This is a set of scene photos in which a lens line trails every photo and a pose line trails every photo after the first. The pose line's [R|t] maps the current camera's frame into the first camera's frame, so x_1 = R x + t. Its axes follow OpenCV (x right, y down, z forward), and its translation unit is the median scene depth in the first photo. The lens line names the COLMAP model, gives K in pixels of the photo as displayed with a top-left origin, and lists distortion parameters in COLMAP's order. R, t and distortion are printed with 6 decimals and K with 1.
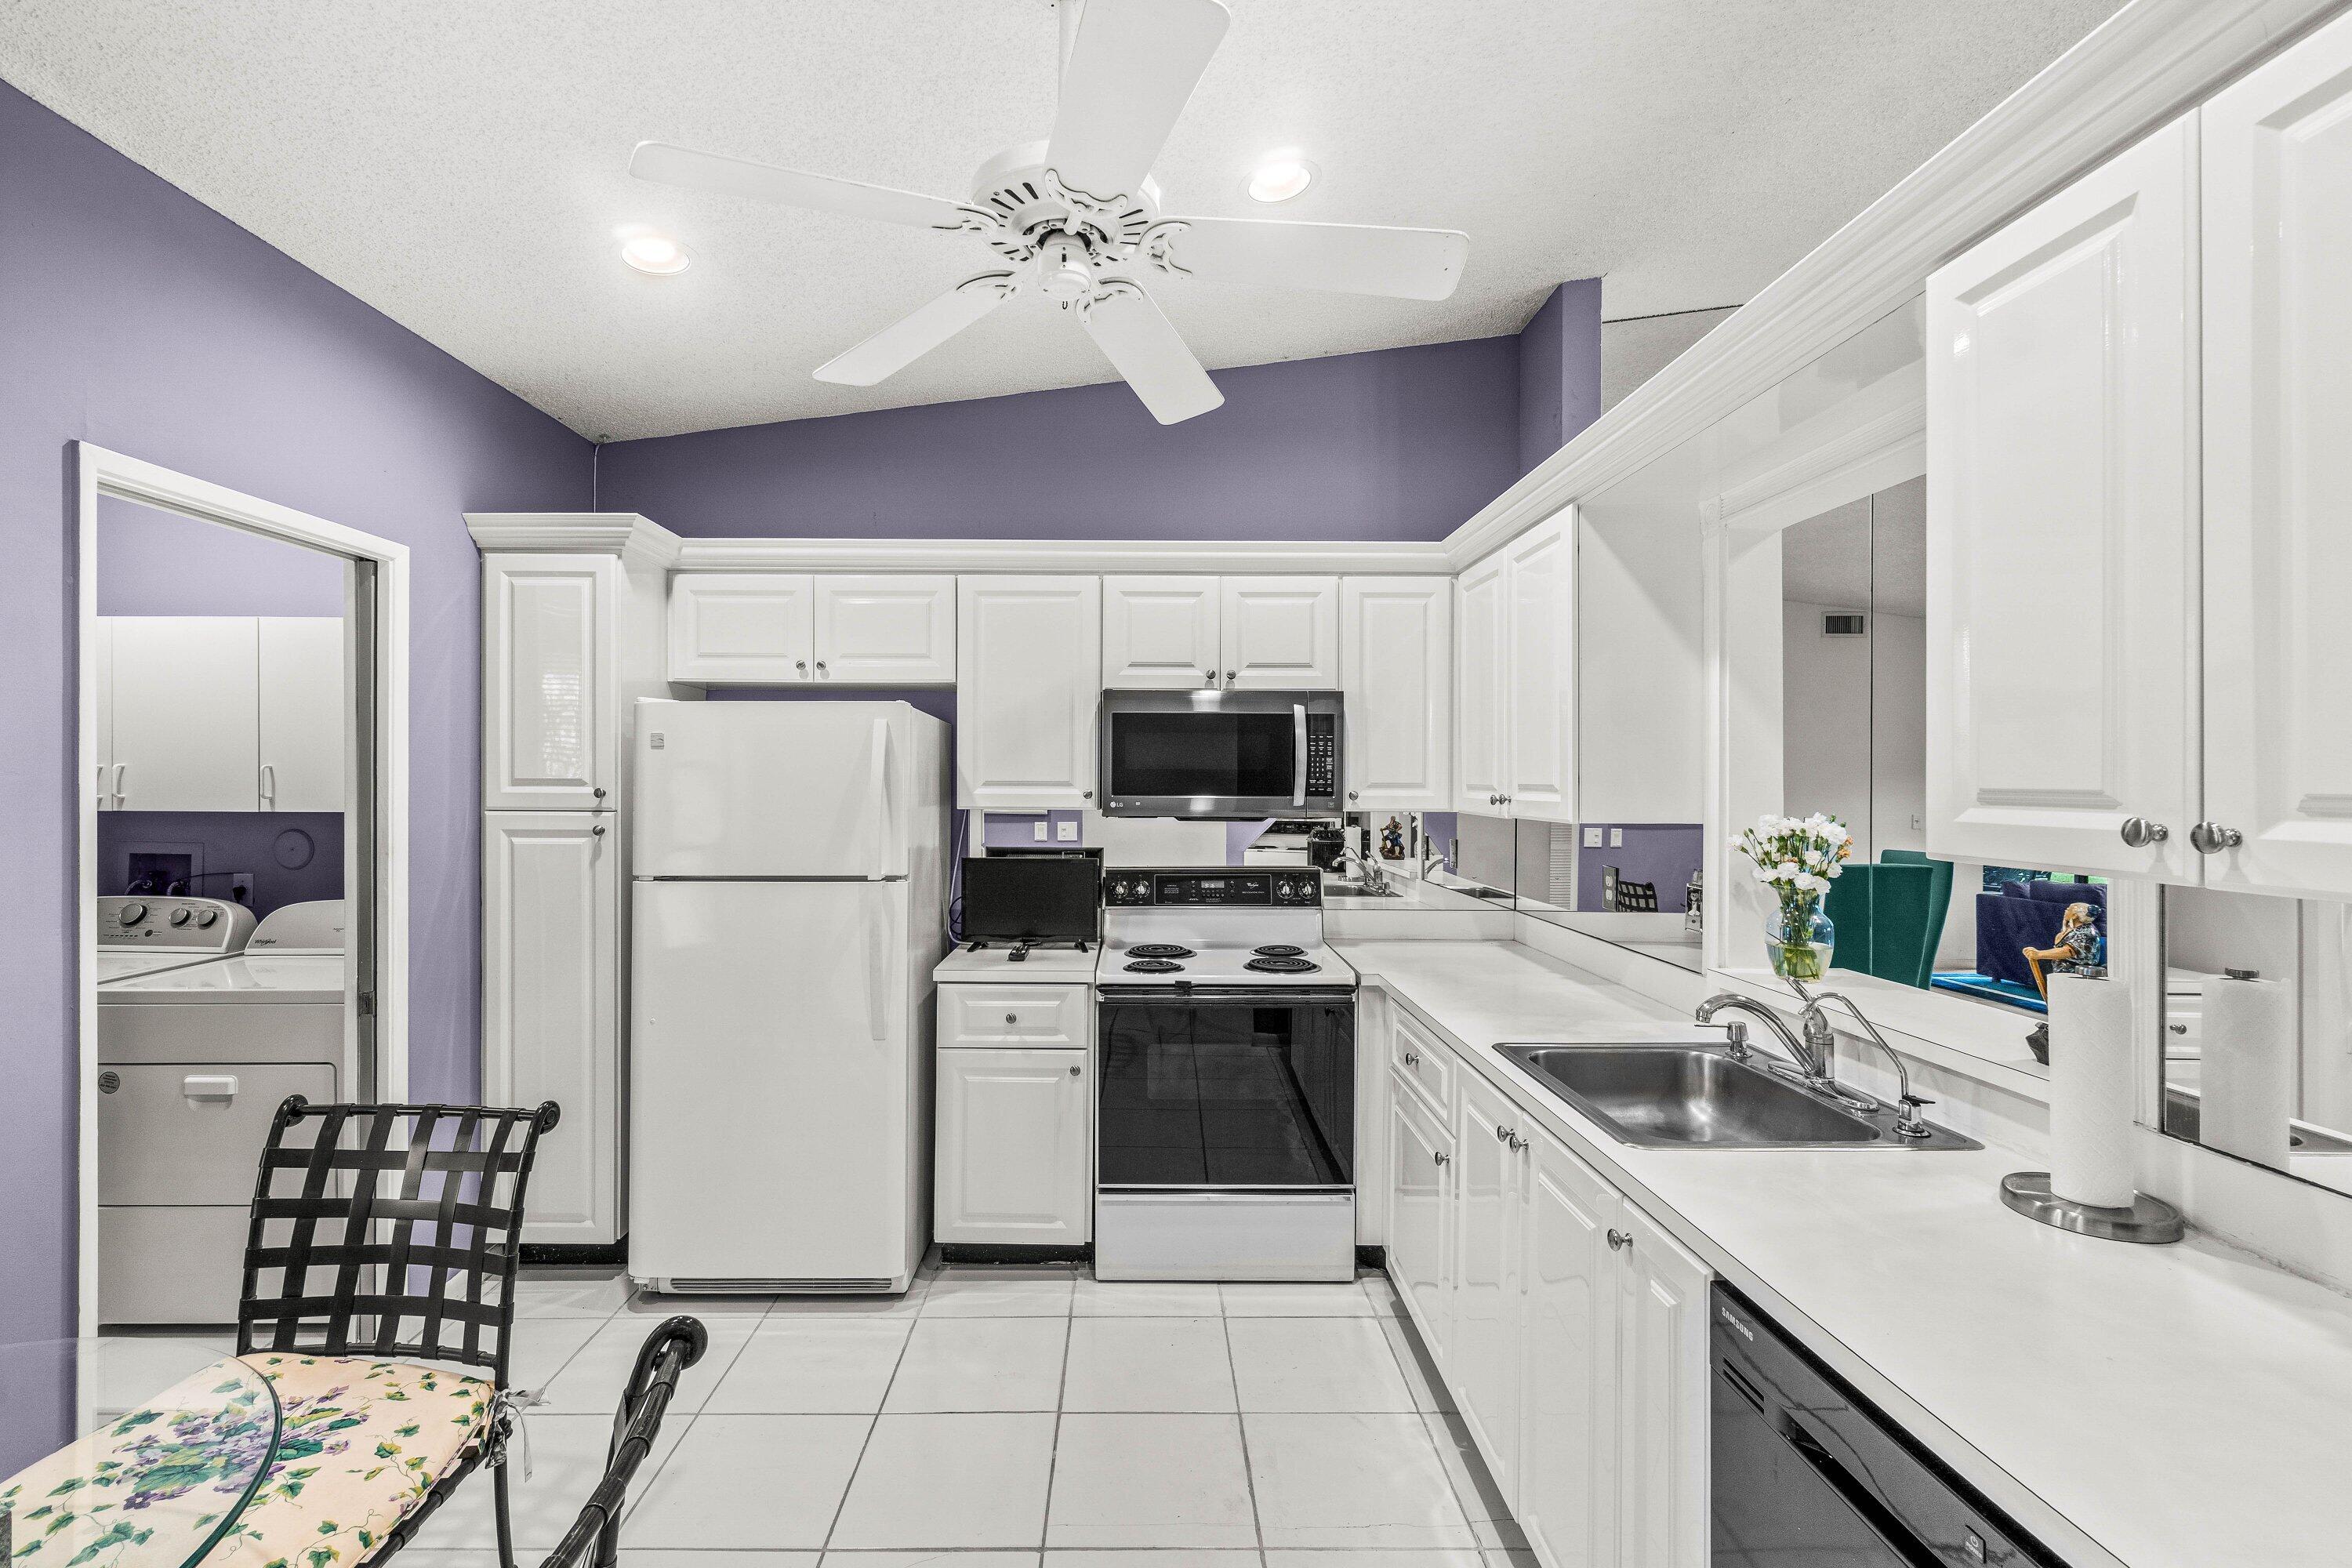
lens RADIAL K [[1026.2, 0, 1139.1], [0, 1026.2, 781.6], [0, 0, 1]] dist [-0.002172, 0.000011]
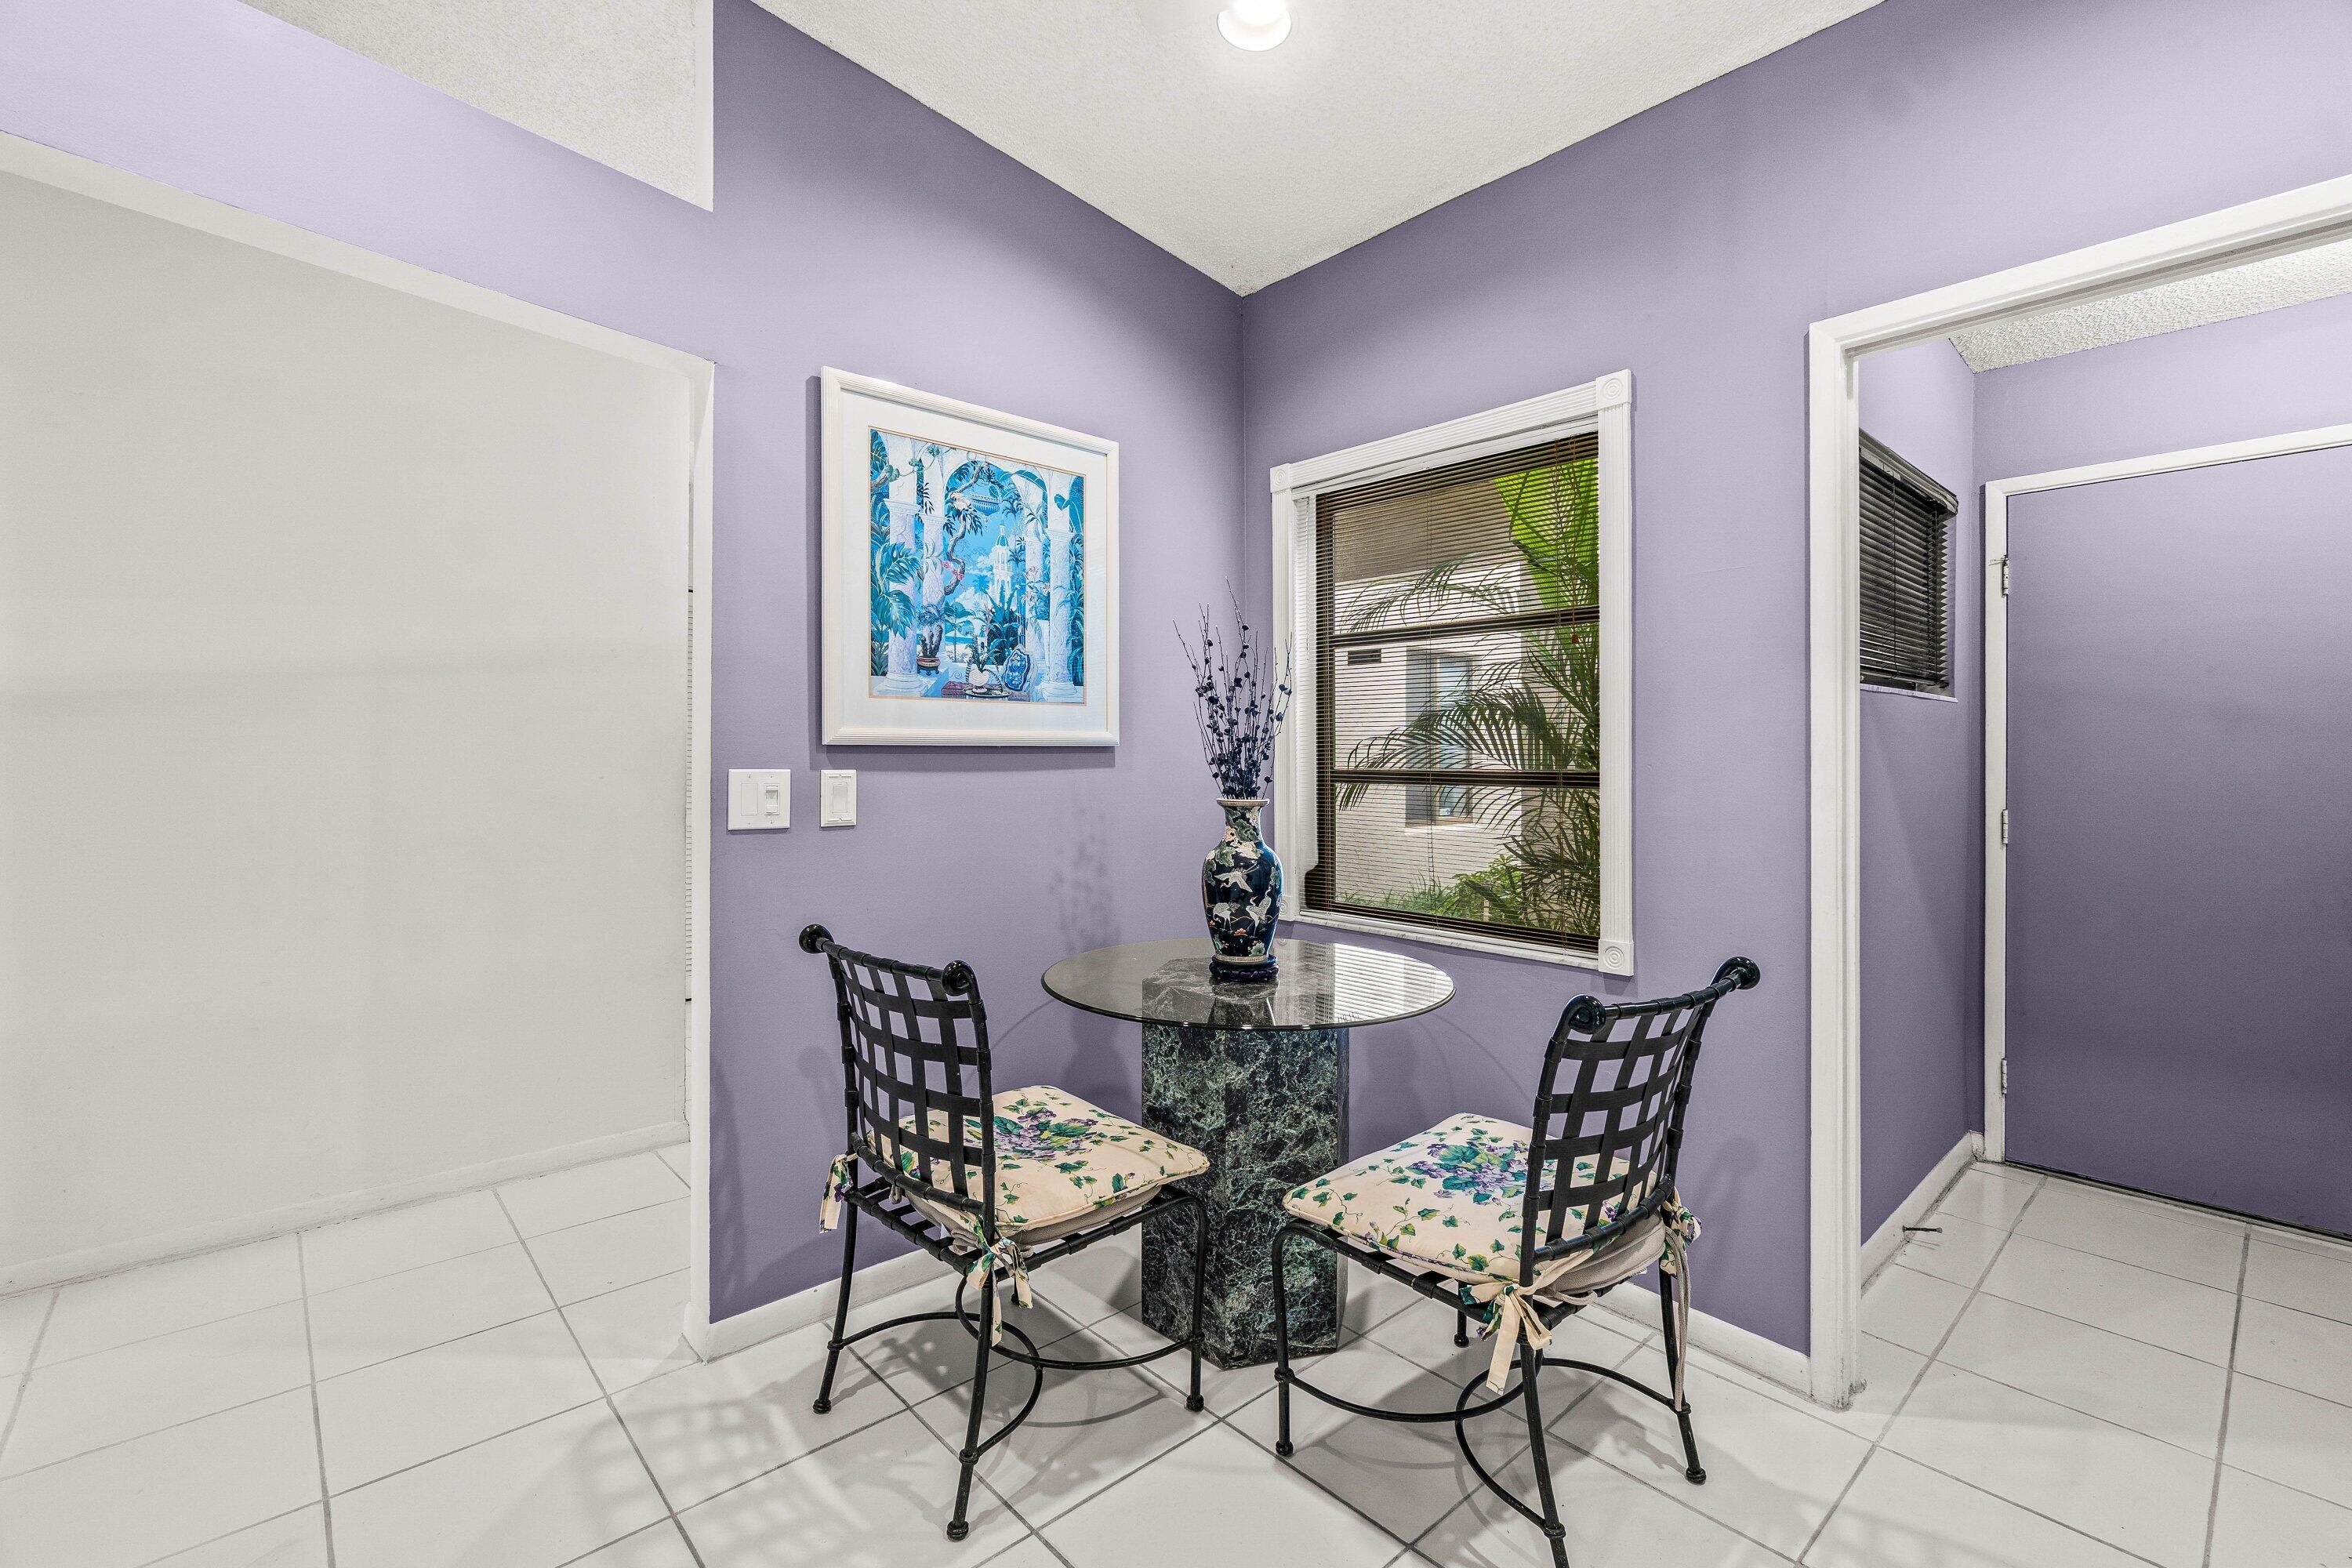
lens RADIAL K [[1018.3, 0, 1180.3], [0, 1018.3, 764.5], [0, 0, 1]] dist [-0.001260, -0.000213]
pose [[-0.740147, -0.008772, -0.672387, 0.102539], [-0.010188, 0.999946, -0.001831, 0.081475], [0.672368, 0.005495, -0.740197, 0.786762]]
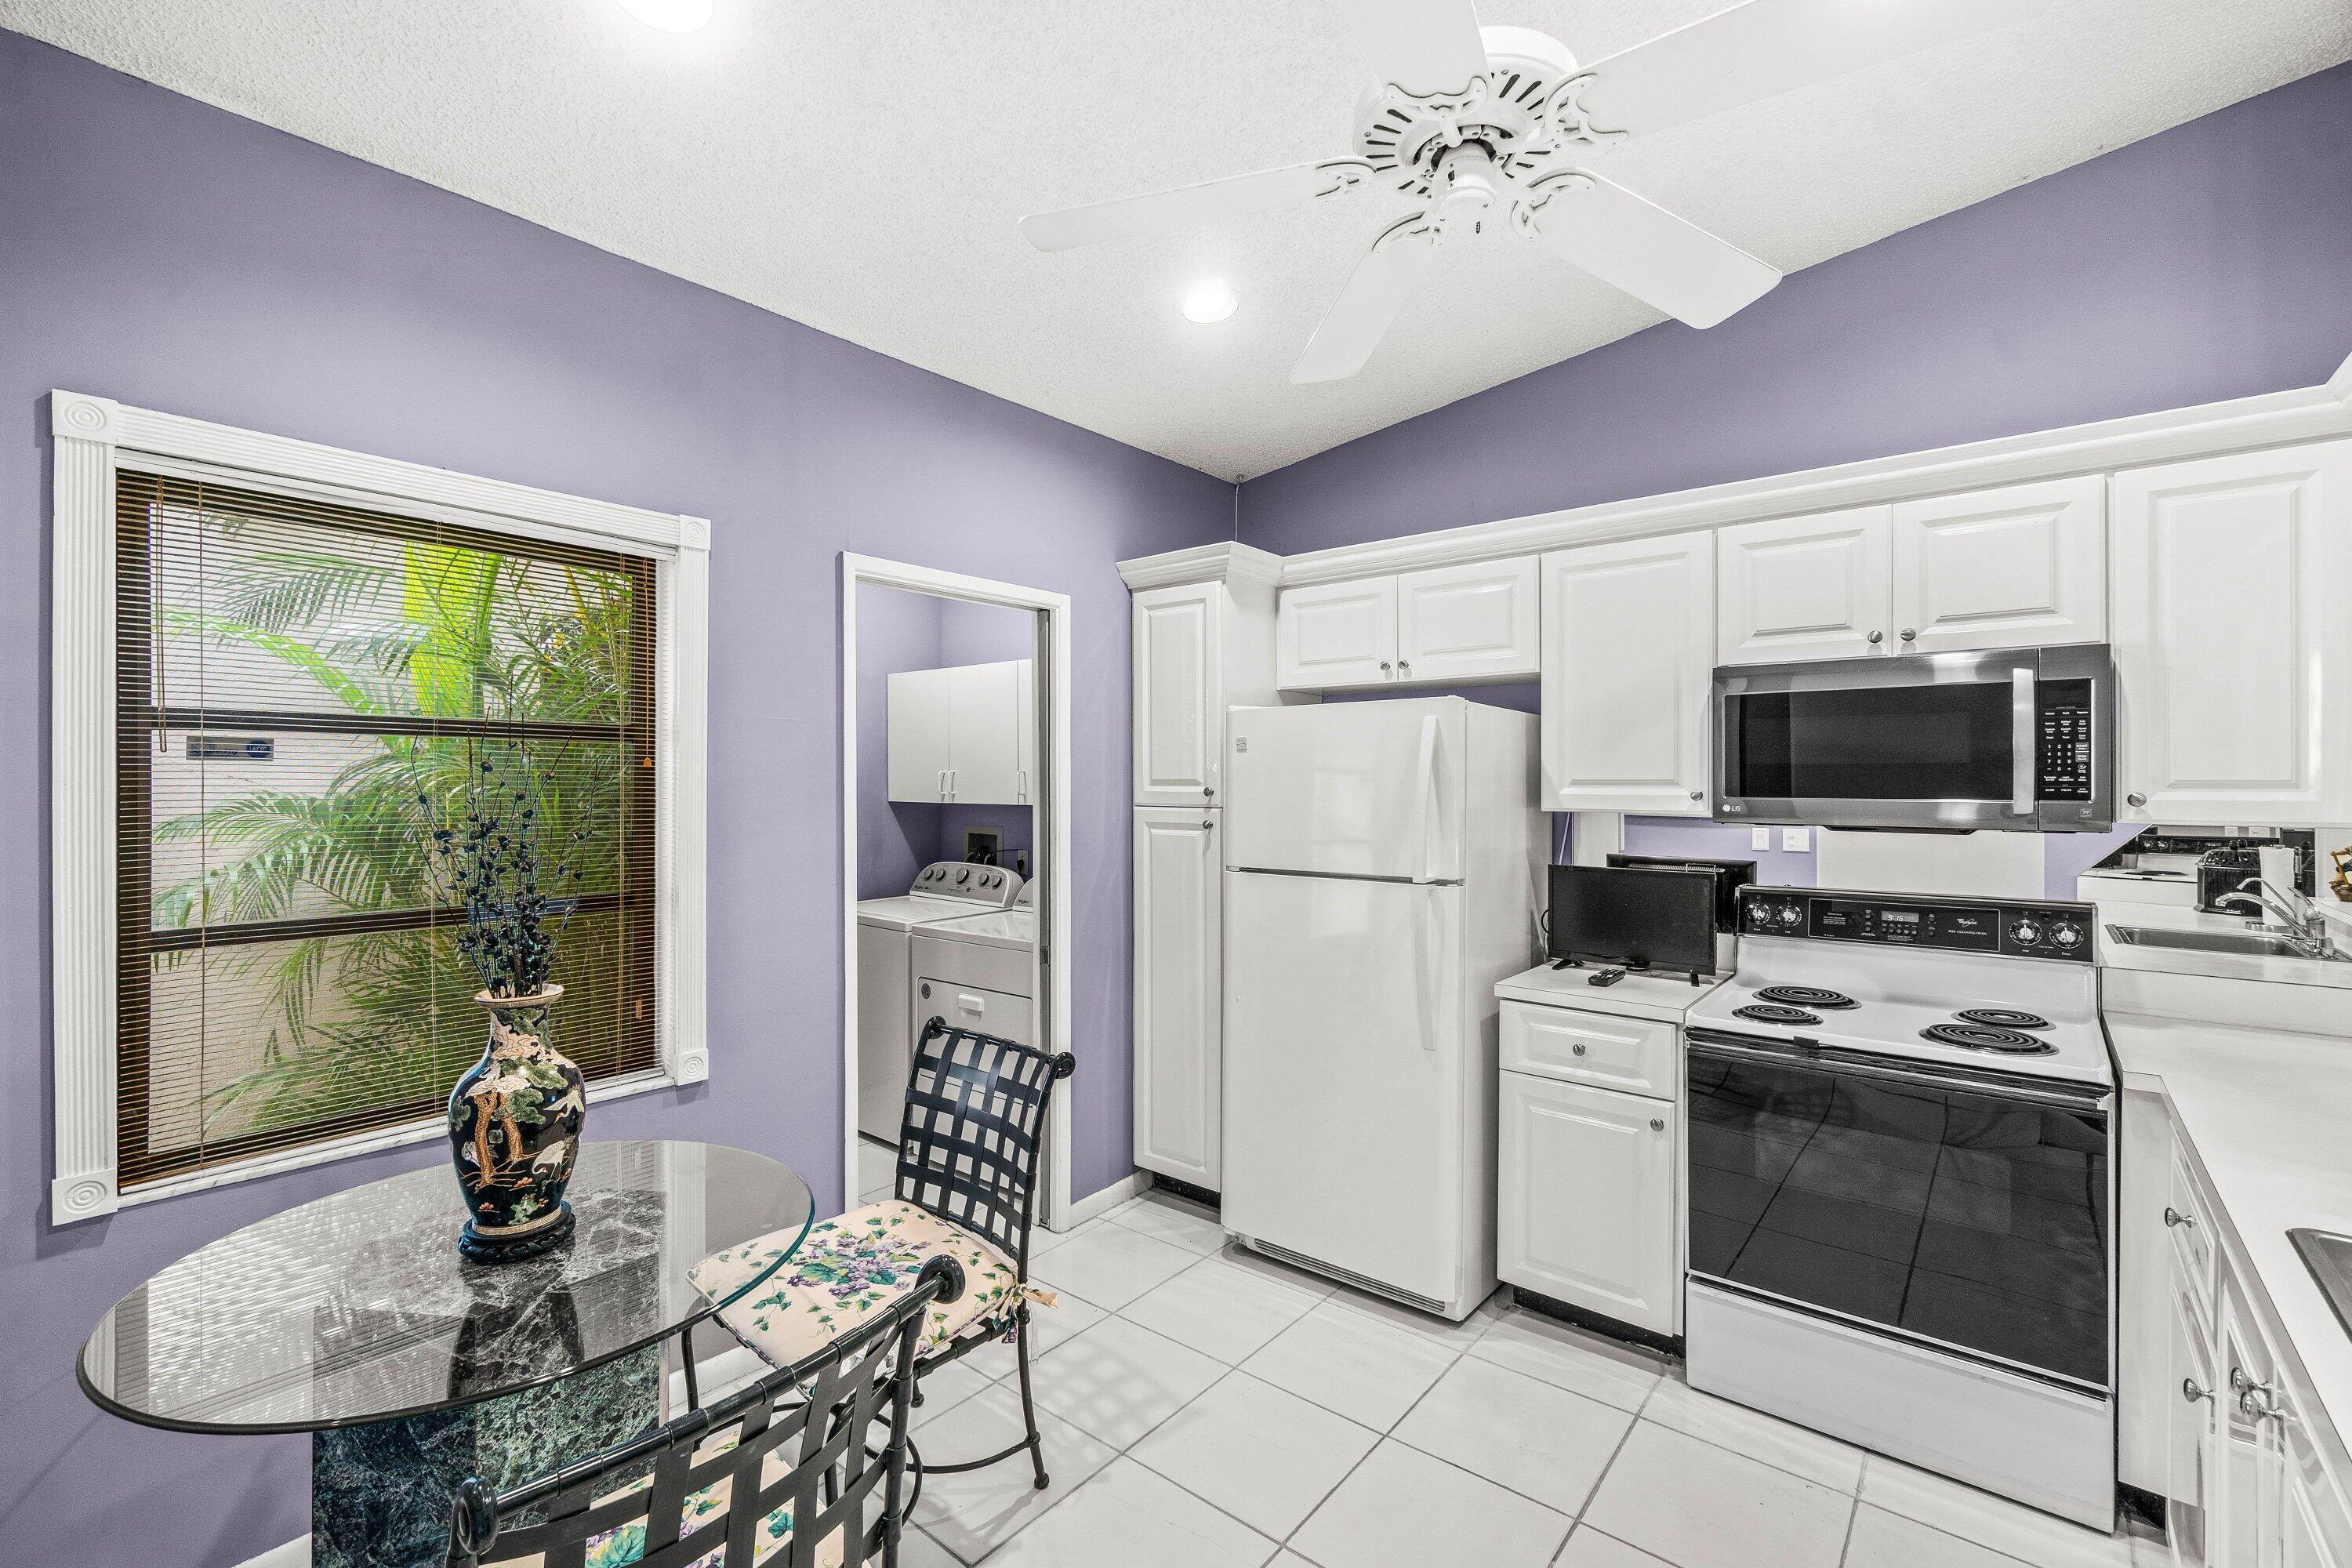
lens RADIAL K [[1020.9, 0, 1176.7], [0, 1020.9, 778.8], [0, 0, 1]] dist [-0.000747, 0.000127]
pose [[0.769629, -0.004412, -0.638476, 0.159737], [0.002844, 0.999990, -0.003482, 0.000657], [0.638485, 0.000864, 0.769634, 0.101303]]
